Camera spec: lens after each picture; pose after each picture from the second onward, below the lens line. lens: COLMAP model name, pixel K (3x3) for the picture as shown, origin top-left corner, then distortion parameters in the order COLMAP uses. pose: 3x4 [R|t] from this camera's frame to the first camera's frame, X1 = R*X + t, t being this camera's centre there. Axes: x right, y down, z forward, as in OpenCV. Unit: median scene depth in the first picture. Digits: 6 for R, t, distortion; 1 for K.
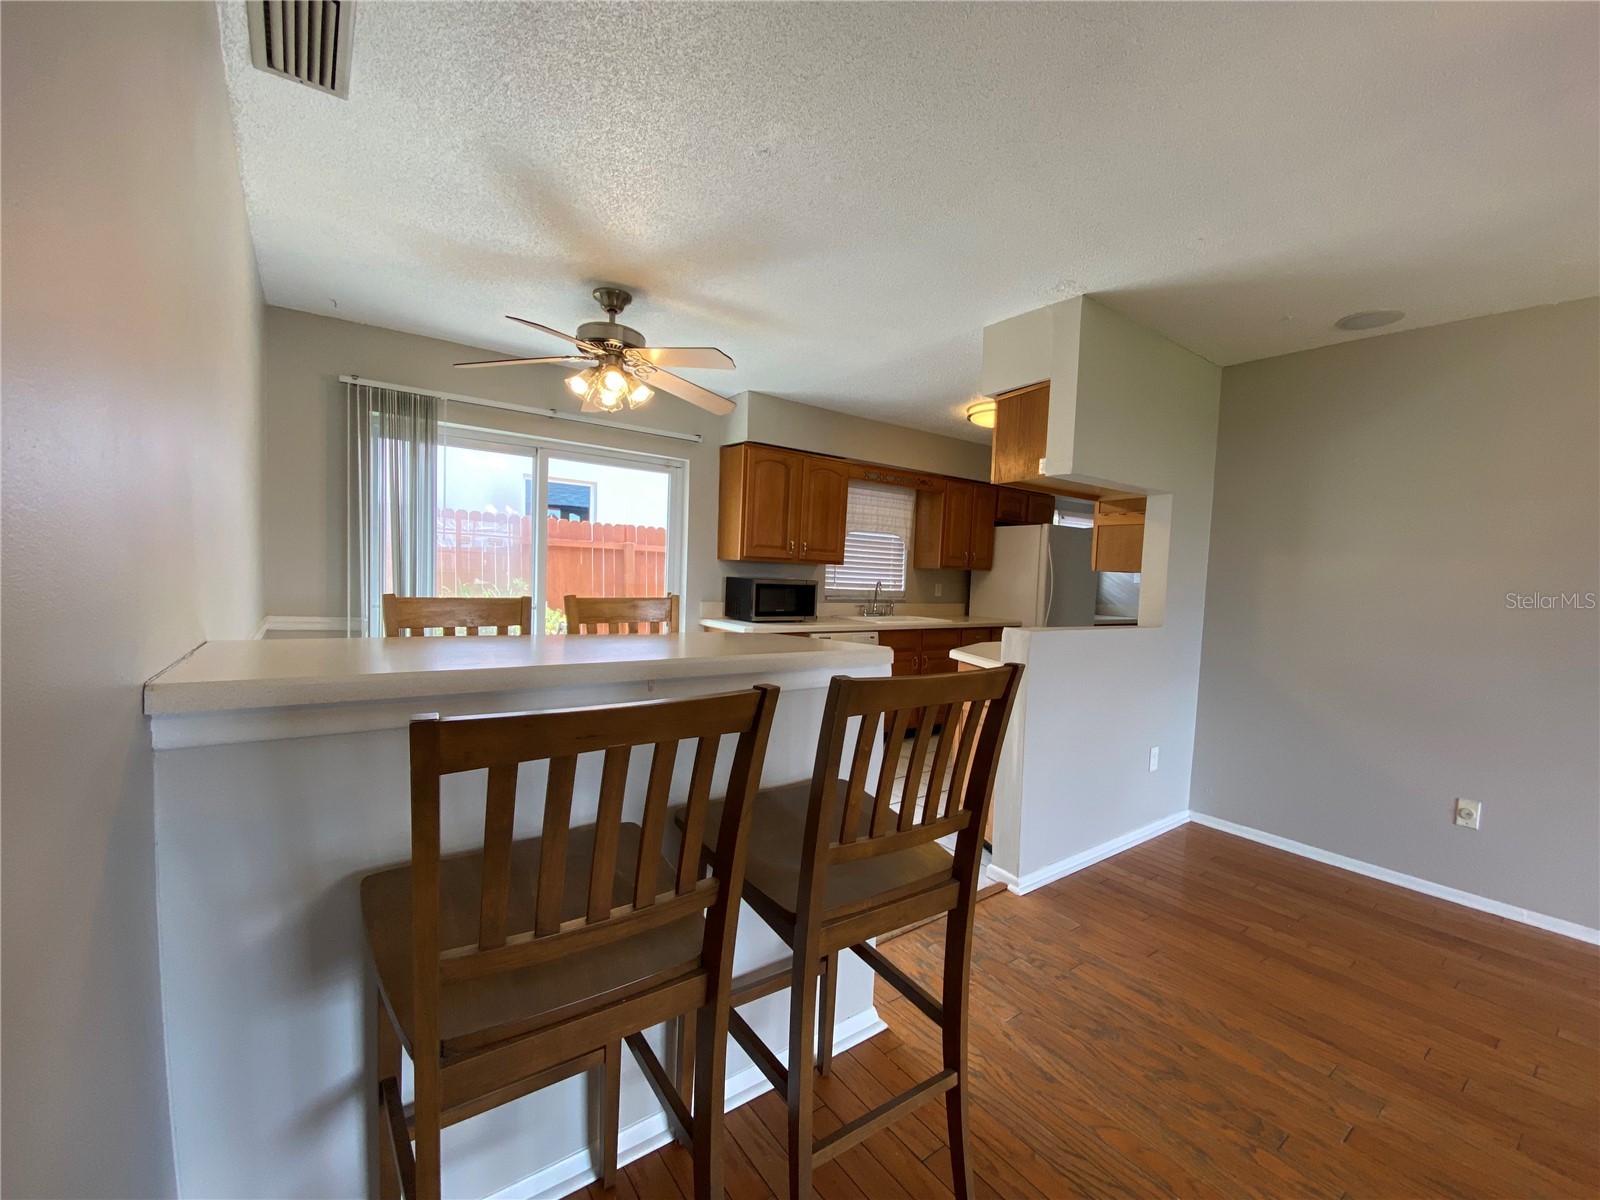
lens RADIAL K [[653.5, 0, 842.9], [0, 653.5, 598.3], [0, 0, 1]] dist [0.016830, -0.001922]
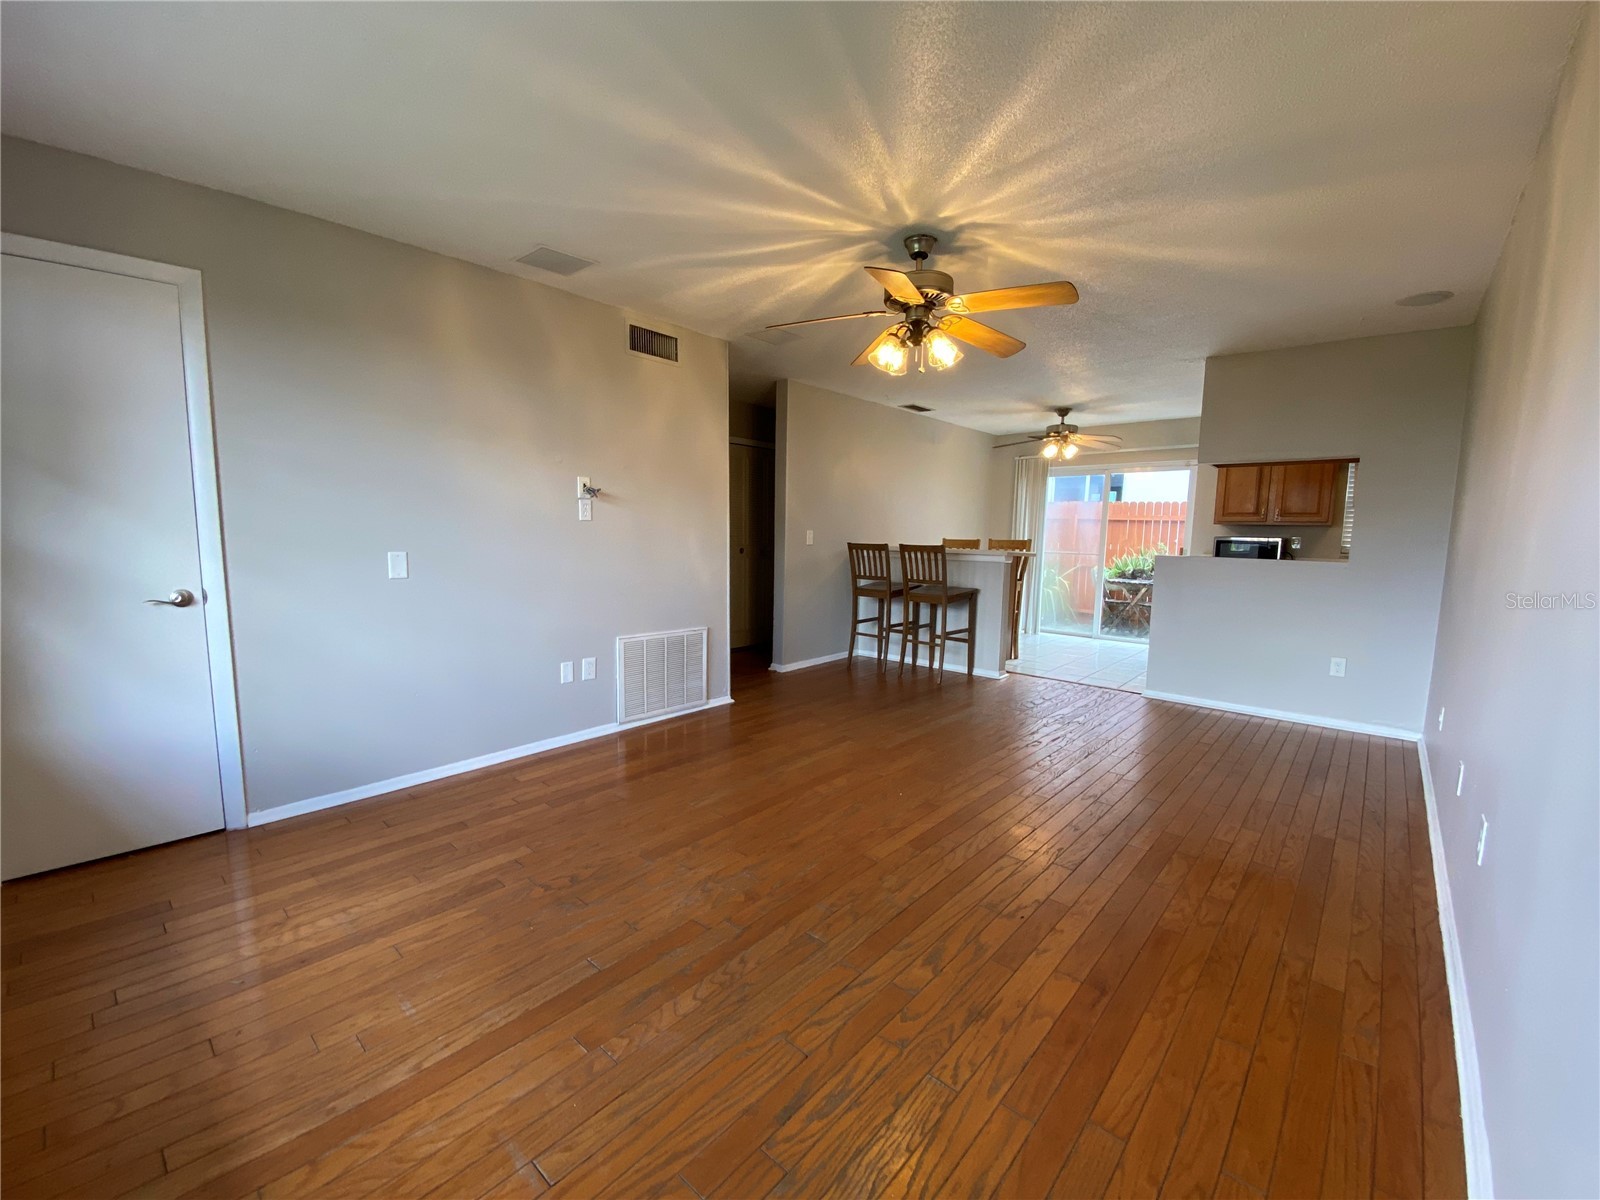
lens RADIAL K [[653.5, 0, 801.4], [0, 653.5, 603.3], [0, 0, 1]] dist [0.016830, -0.001922]
pose [[0.180913, 0.080775, -0.980176, 1.257772], [-0.049414, 0.996109, 0.072967, 0.061342], [0.982257, 0.035234, 0.184201, -0.193435]]
